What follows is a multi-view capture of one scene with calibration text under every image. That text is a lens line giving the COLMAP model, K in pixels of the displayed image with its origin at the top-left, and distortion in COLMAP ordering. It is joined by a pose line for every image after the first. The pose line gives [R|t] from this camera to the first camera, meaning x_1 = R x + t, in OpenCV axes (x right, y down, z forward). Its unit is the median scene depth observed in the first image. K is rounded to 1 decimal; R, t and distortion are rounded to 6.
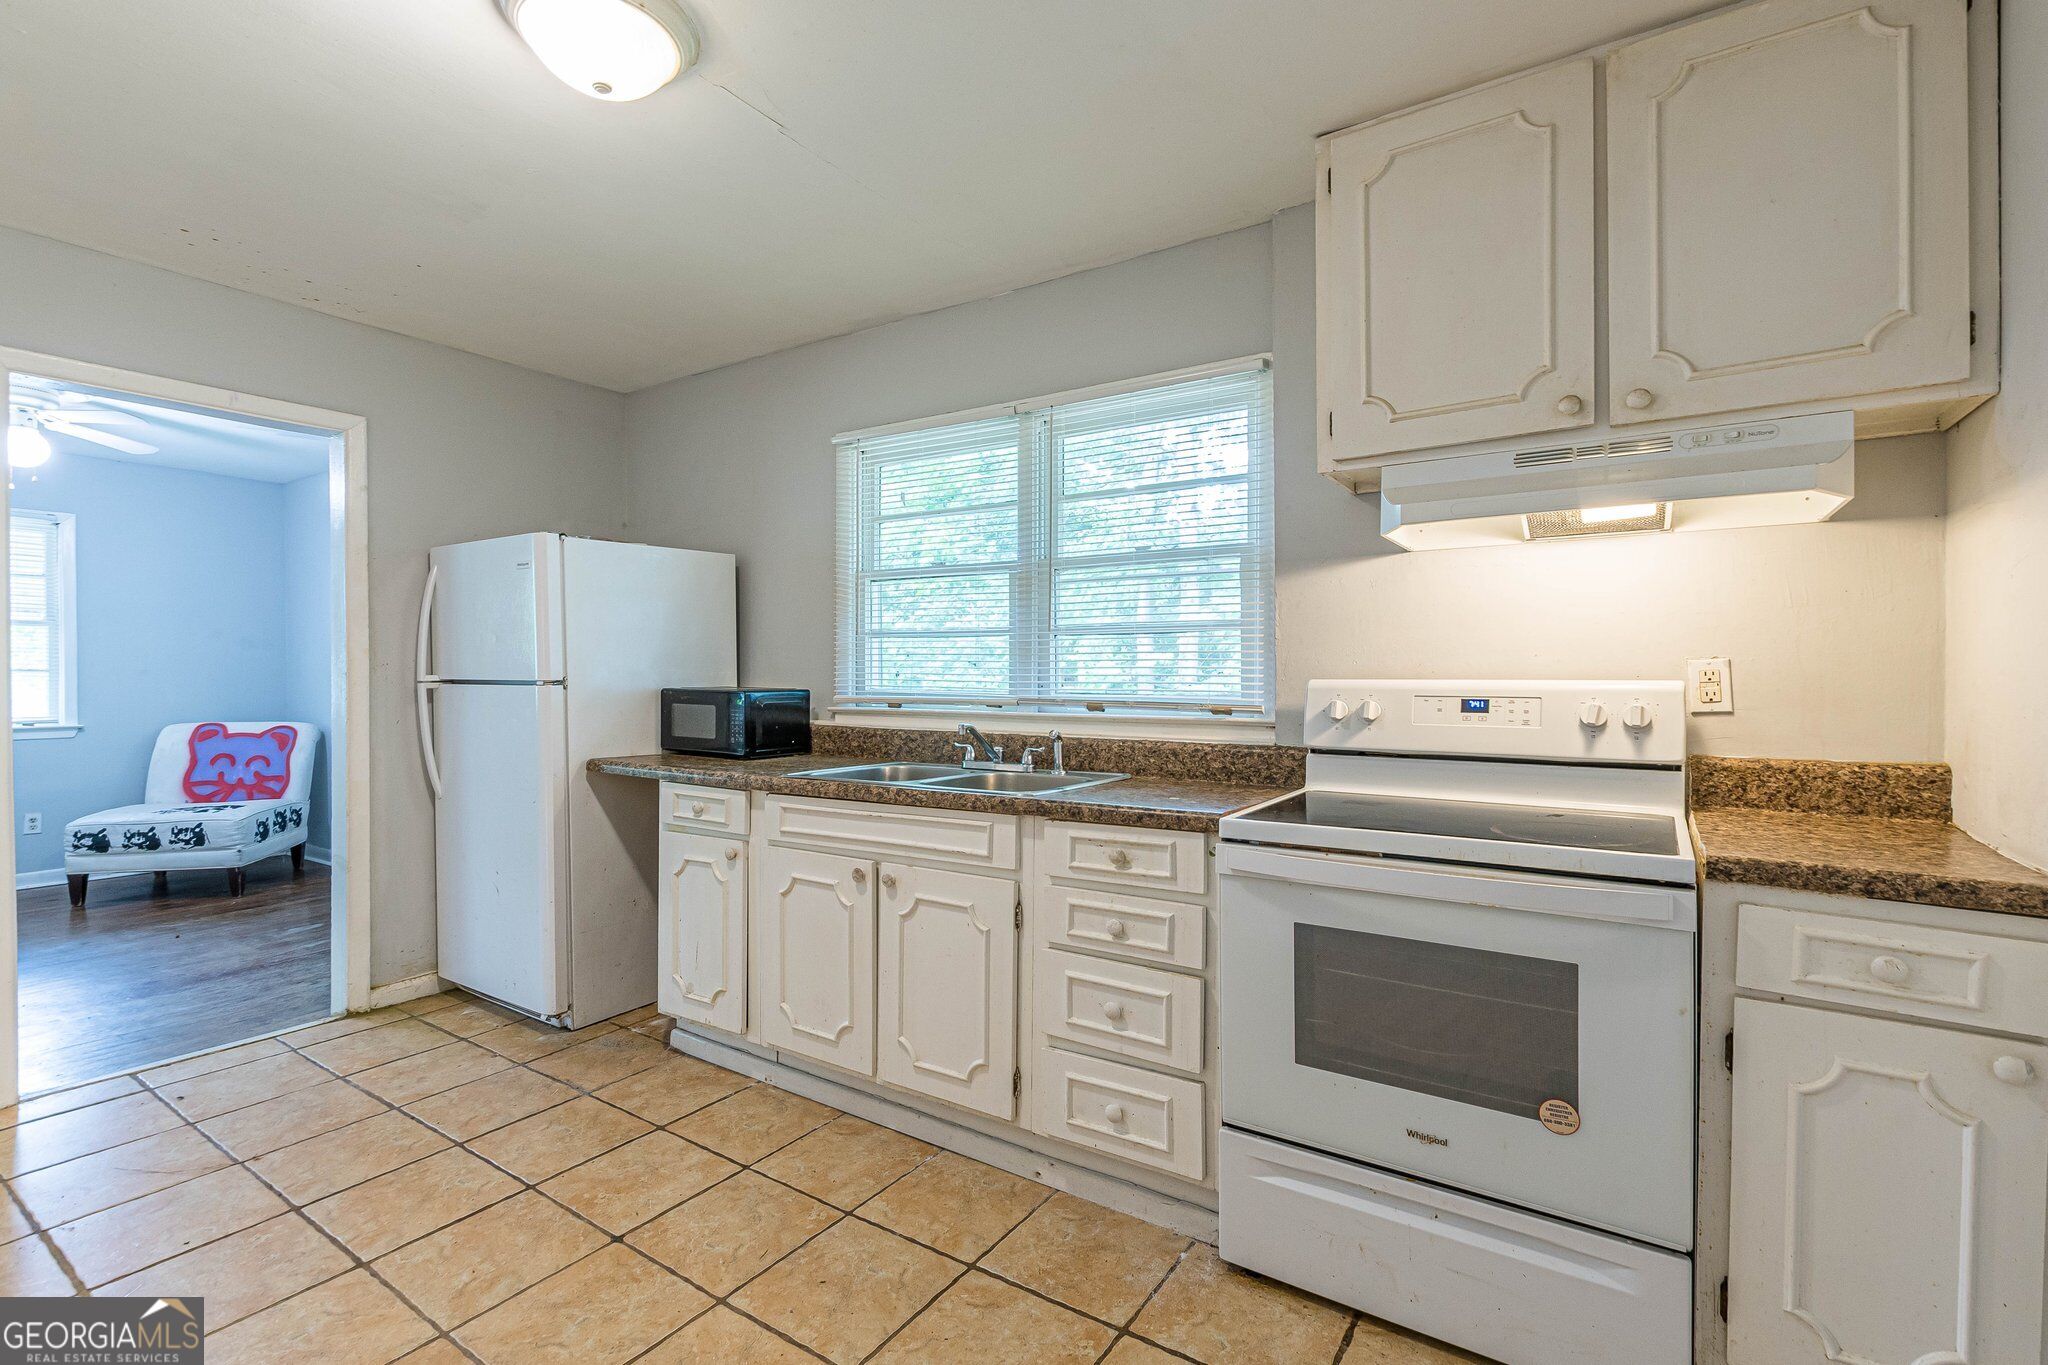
lens RADIAL K [[909.1, 0, 1038.7], [0, 909.1, 670.8], [0, 0, 1]] dist [0.006642, -0.002698]
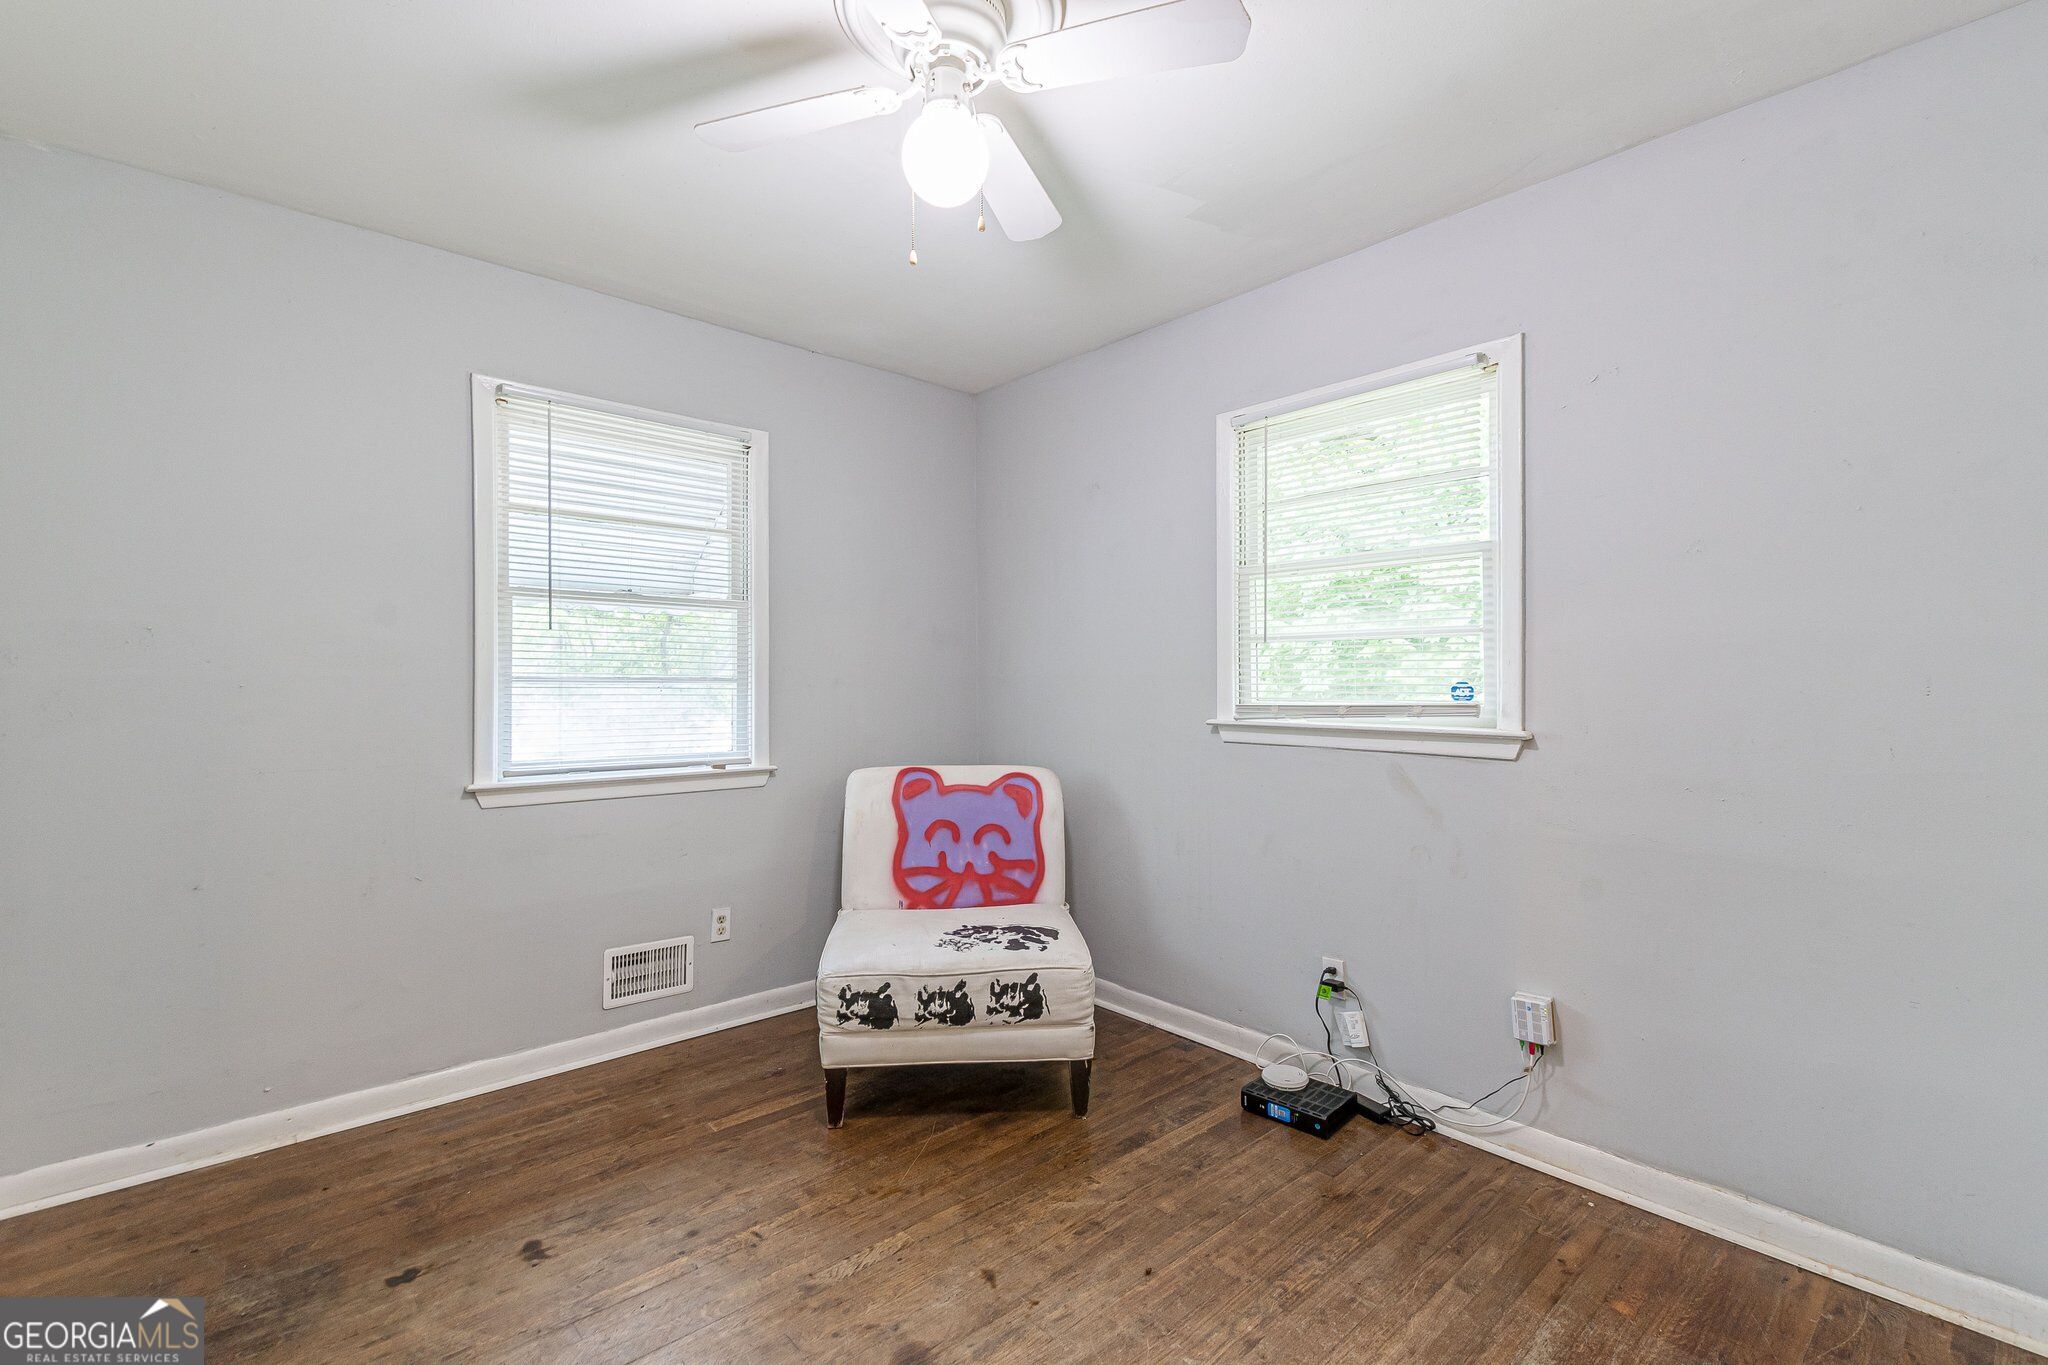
lens RADIAL K [[909.1, 0, 1035.6], [0, 909.1, 684.0], [0, 0, 1]] dist [0.006642, -0.002698]
pose [[0.967359, 0.000077, -0.253411, -1.299527], [0.001306, 0.999985, 0.005287, -0.003343], [0.253407, -0.005446, 0.967344, 0.831448]]
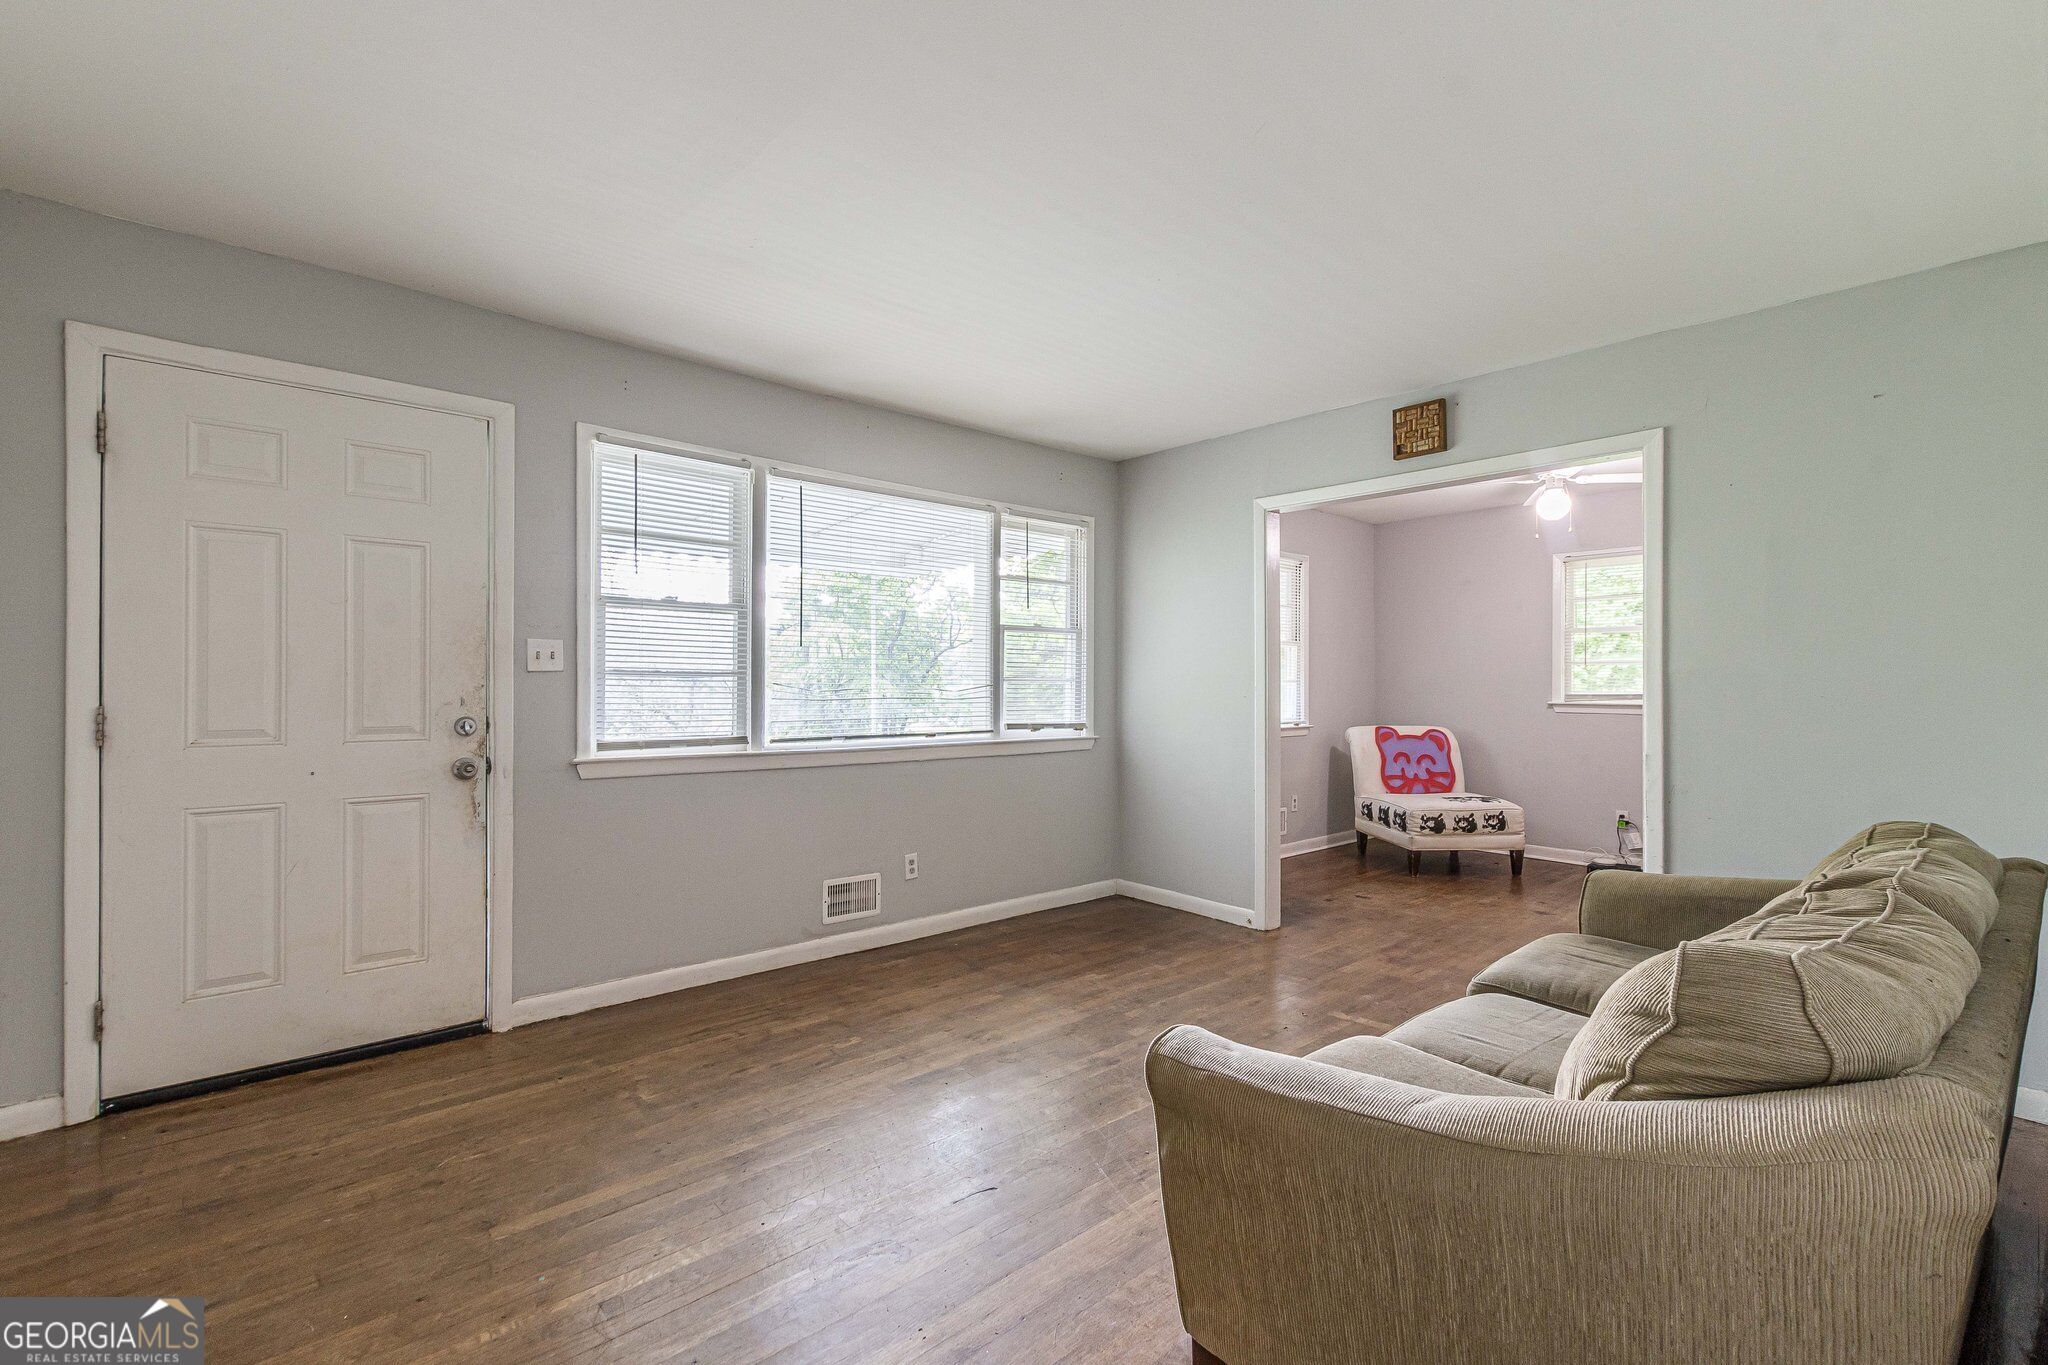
lens RADIAL K [[909.1, 0, 1028.0], [0, 909.1, 686.9], [0, 0, 1]] dist [0.006642, -0.002698]
pose [[0.966820, 0.004568, -0.255418, -2.021940], [-0.003355, 0.999981, 0.005185, 0.000950], [0.255437, -0.004156, 0.966817, -0.526954]]
